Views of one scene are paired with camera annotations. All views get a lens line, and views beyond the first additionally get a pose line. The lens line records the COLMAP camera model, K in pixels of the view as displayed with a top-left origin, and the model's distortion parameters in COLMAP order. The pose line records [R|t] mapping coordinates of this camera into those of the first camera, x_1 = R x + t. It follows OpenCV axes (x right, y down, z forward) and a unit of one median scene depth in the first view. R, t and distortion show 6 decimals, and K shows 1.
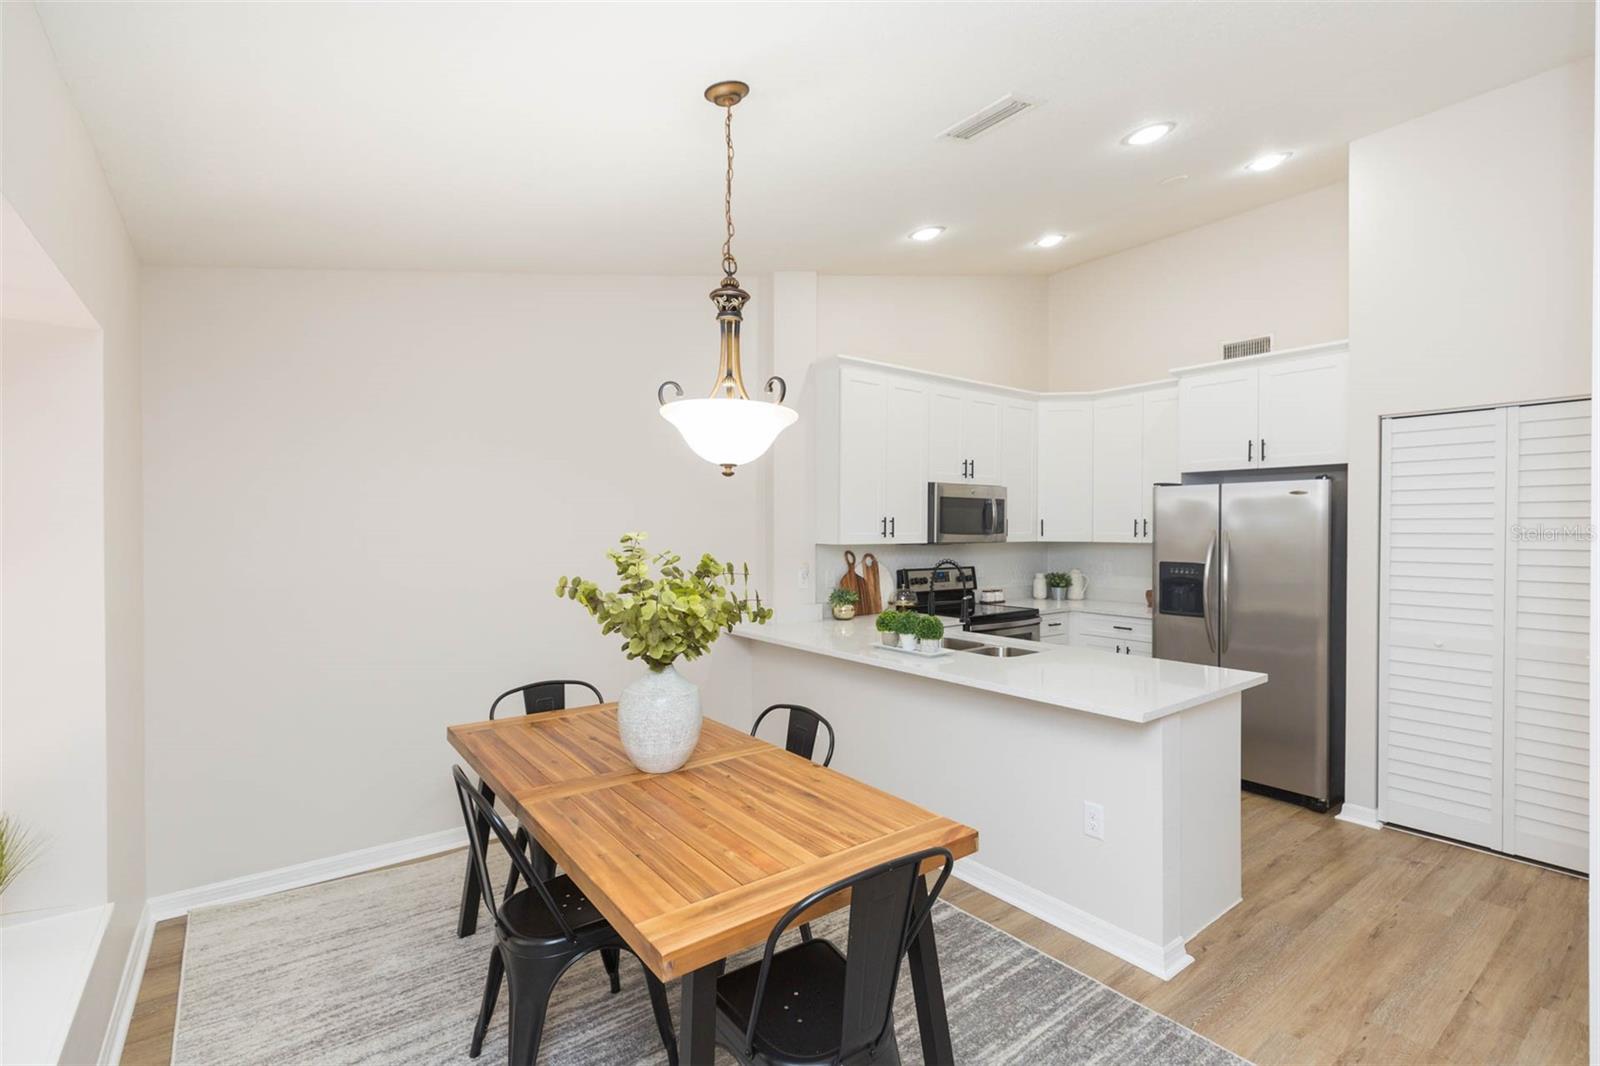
lens RADIAL K [[725.0, 0, 805.2], [0, 725.0, 531.7], [0, 0, 1]] dist [-0.000296, -0.000227]
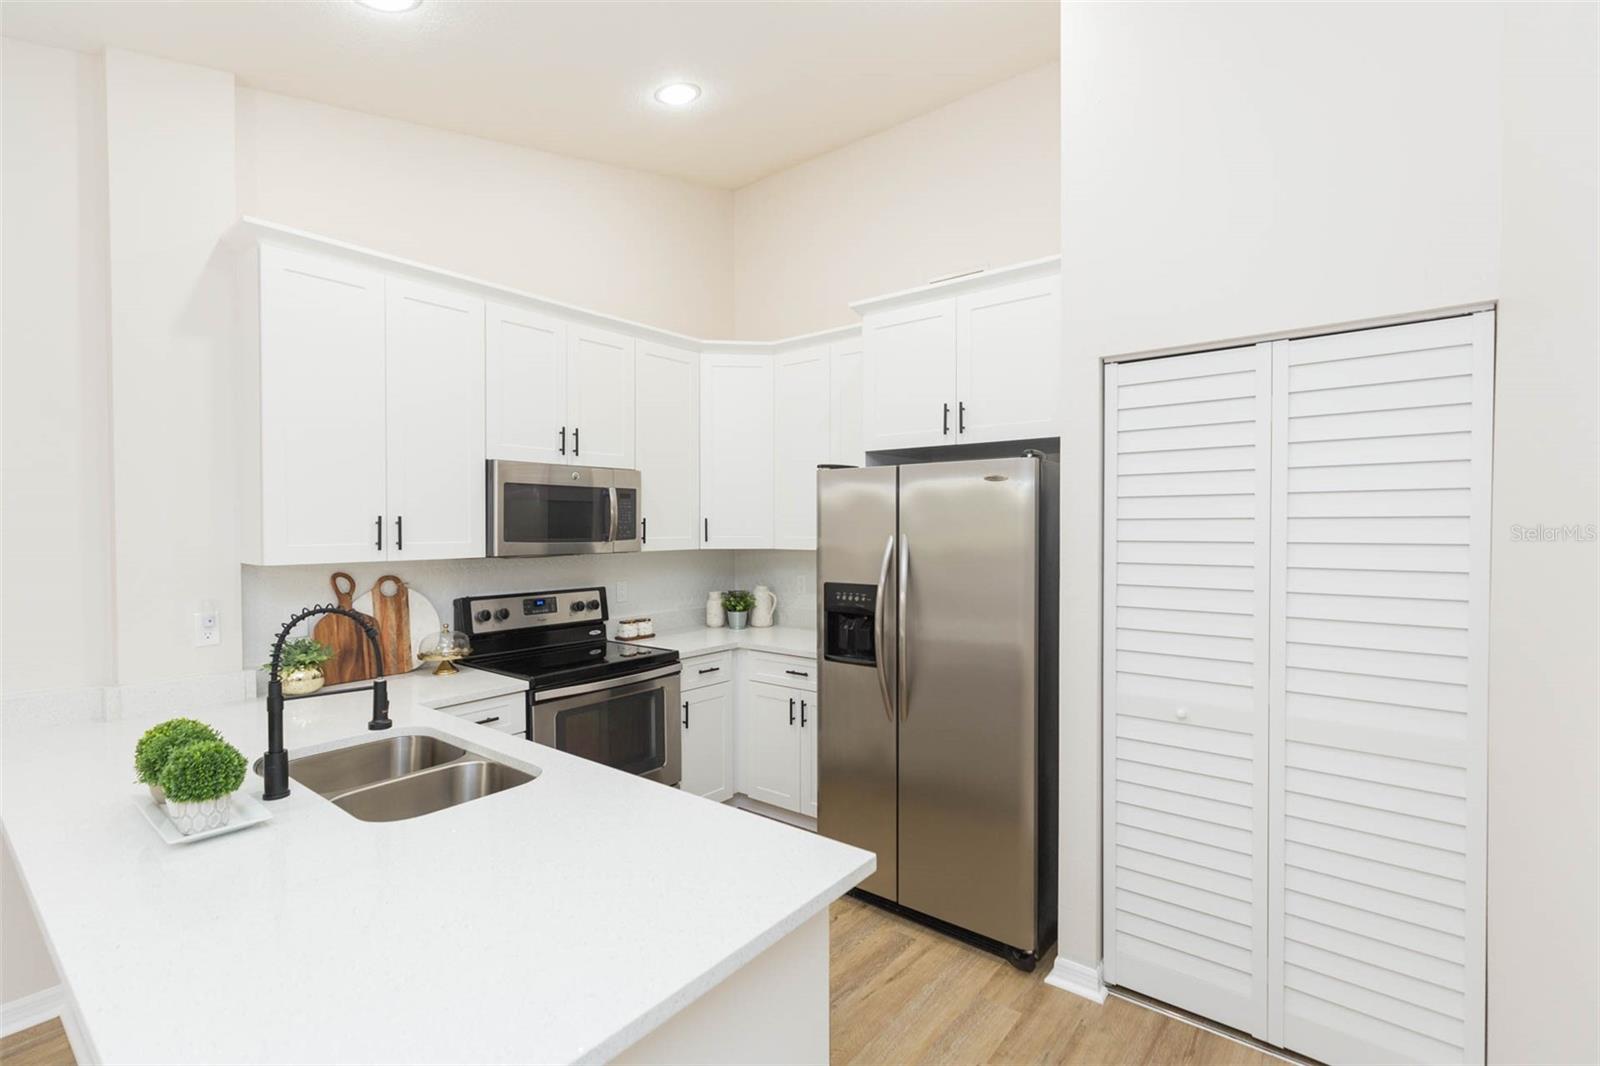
lens RADIAL K [[720.1, 0, 806.4], [0, 720.1, 532.7], [0, 0, 1]] dist [0.002832, 0.000368]
pose [[0.969281, -0.007593, 0.245841, 0.302981], [0.005734, 0.999949, 0.008280, -0.009655], [-0.245891, -0.006616, 0.969275, 0.353427]]
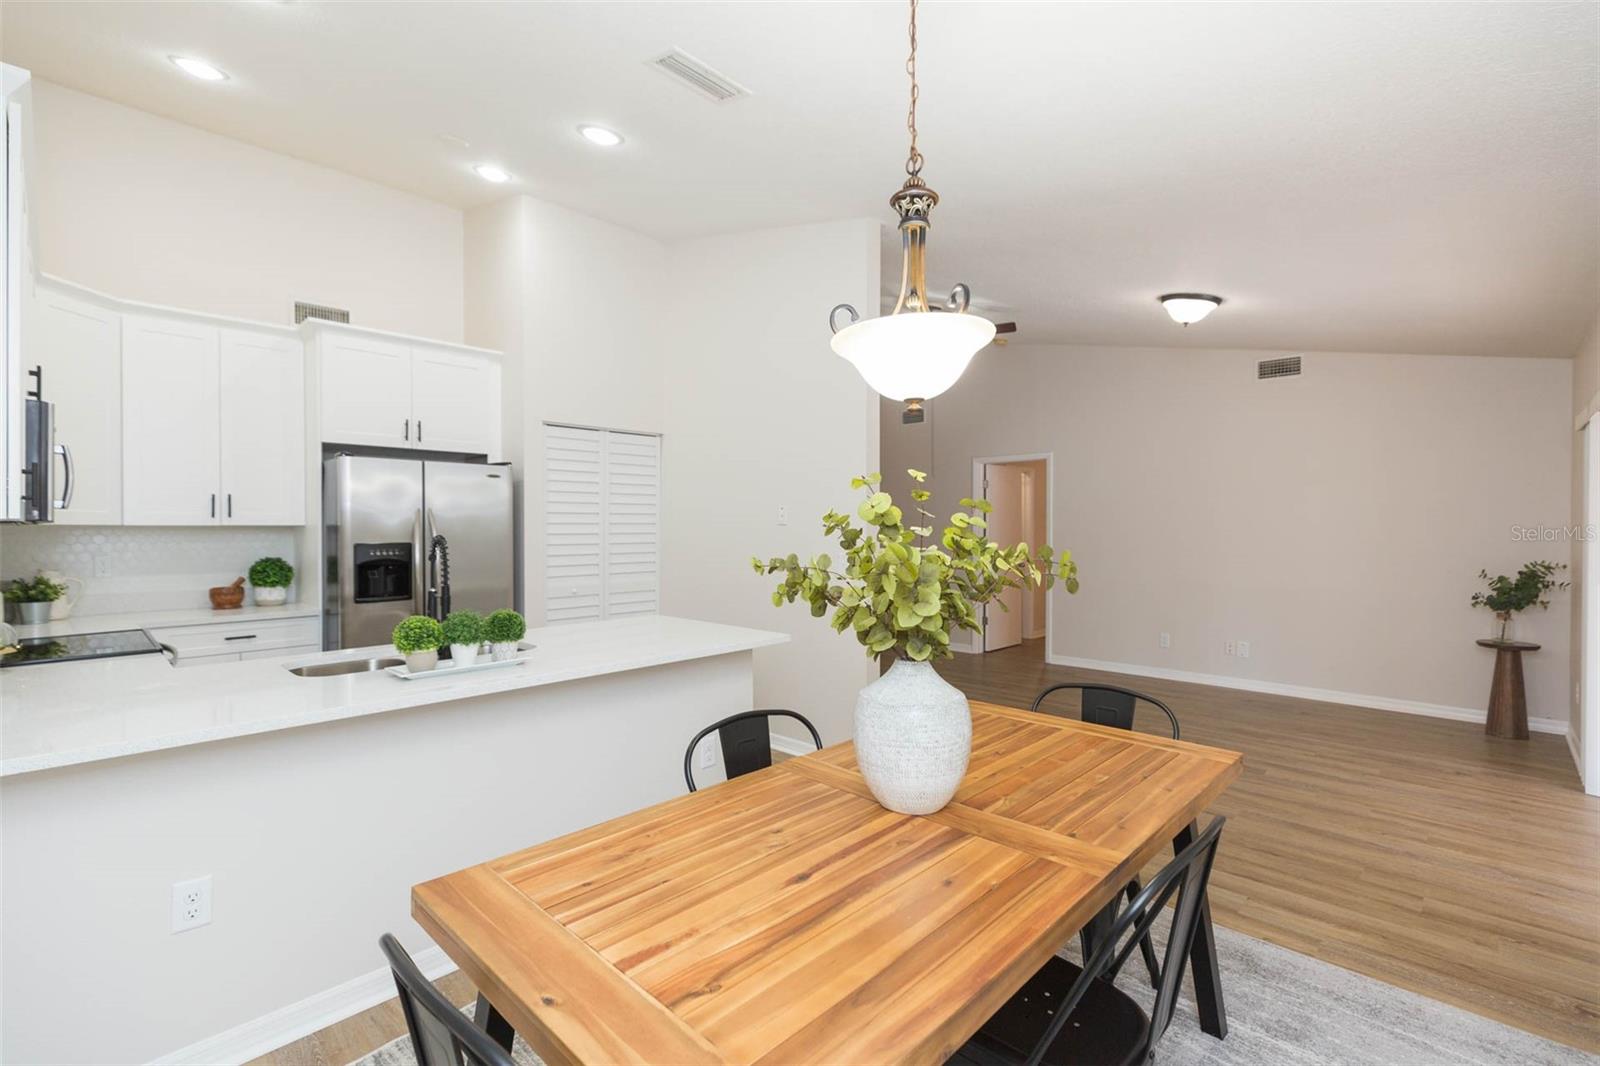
lens RADIAL K [[710.2, 0, 806.8], [0, 710.2, 533.6], [0, 0, 1]] dist [0.004497, 0.000191]
pose [[-0.155884, -0.008303, 0.987741, -0.420537], [0.007380, 0.999927, 0.009570, 0.024603], [-0.987748, 0.008781, -0.155811, 0.583805]]
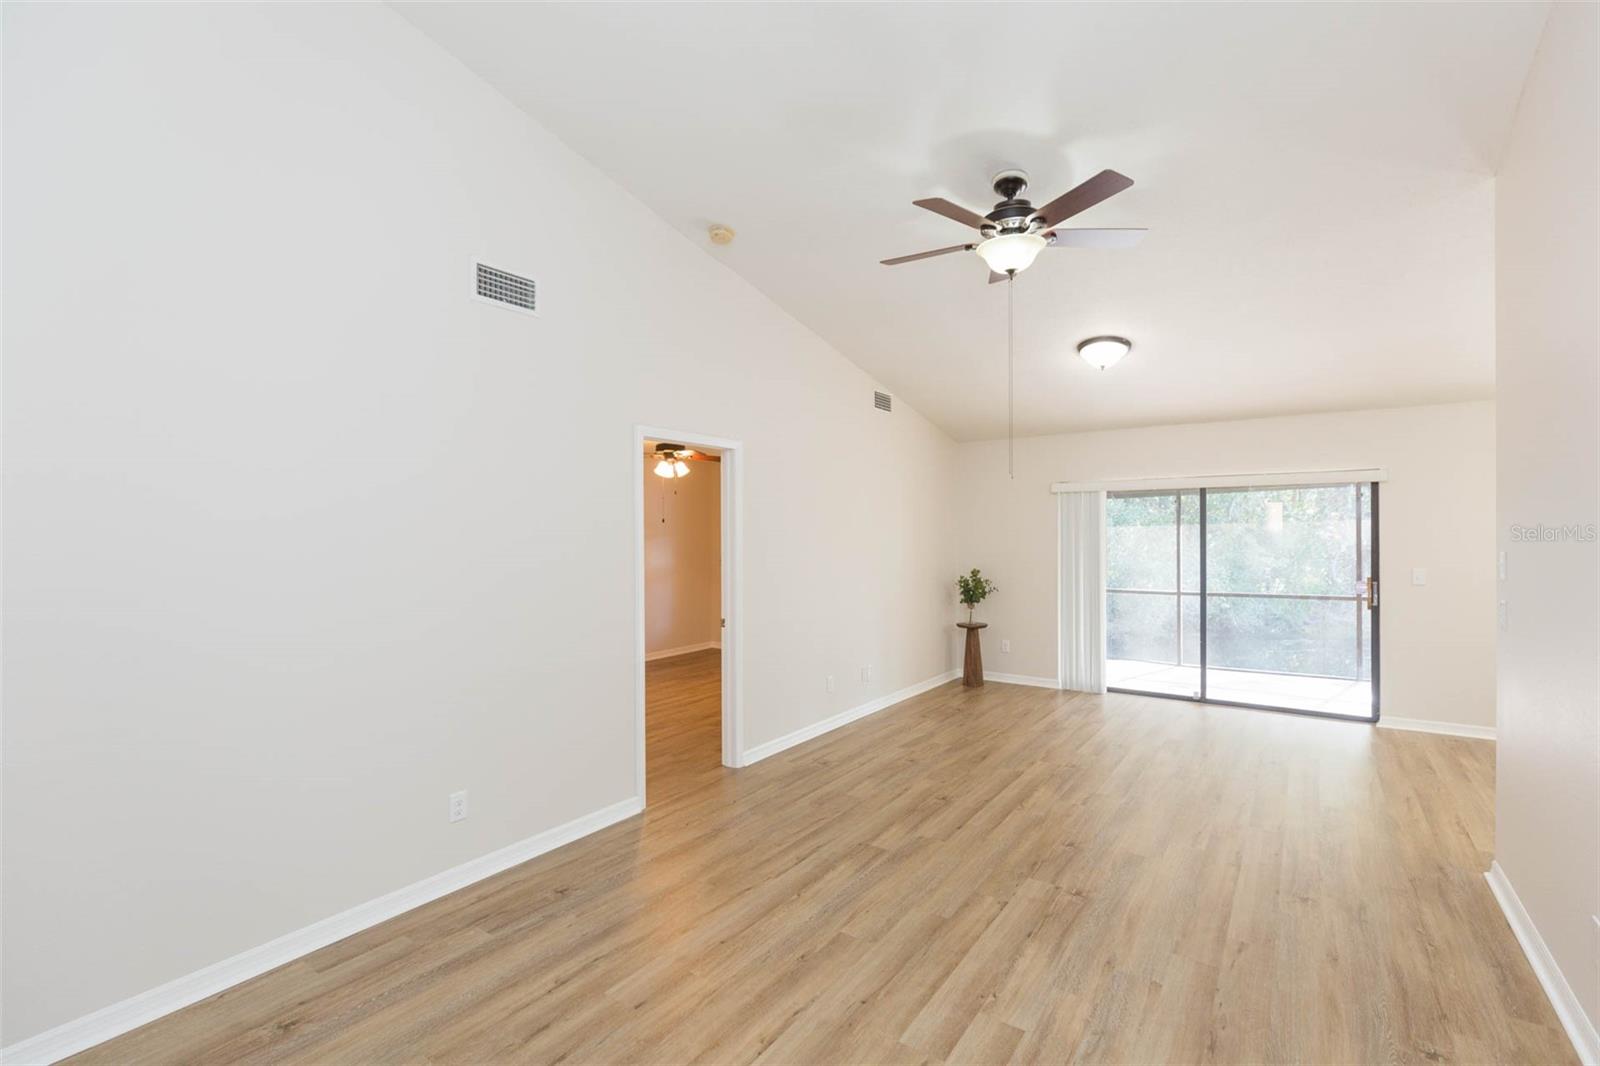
lens RADIAL K [[720.1, 0, 806.4], [0, 720.1, 532.7], [0, 0, 1]] dist [0.002832, 0.000368]
pose [[-0.952787, 0.001789, -0.303635, 1.269690], [0.000112, 0.999985, 0.005541, -0.009331], [0.303640, 0.005246, -0.952772, 0.816377]]
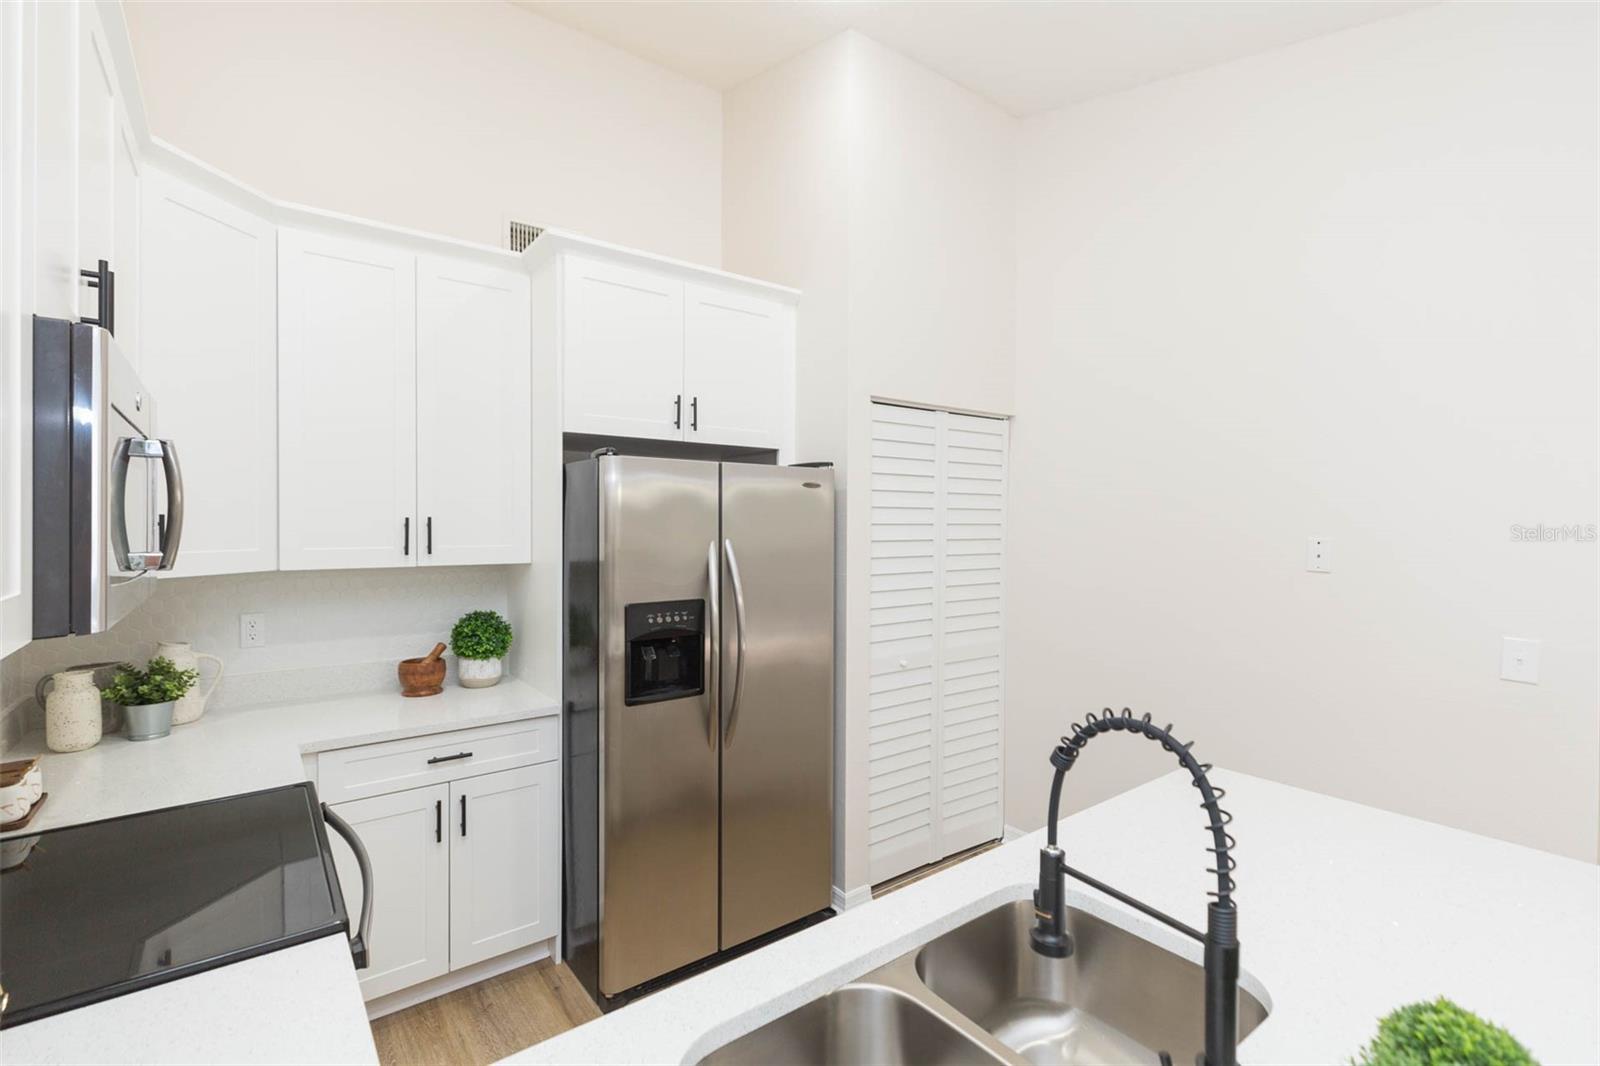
lens RADIAL K [[731.4, 0, 806.4], [0, 731.4, 532.9], [0, 0, 1]] dist [0.001944, 0.000415]
pose [[-0.004860, -0.014502, 0.999883, -0.019211], [0.001666, 0.999893, 0.014510, -0.015344], [-0.999987, 0.001736, -0.004835, 0.853950]]
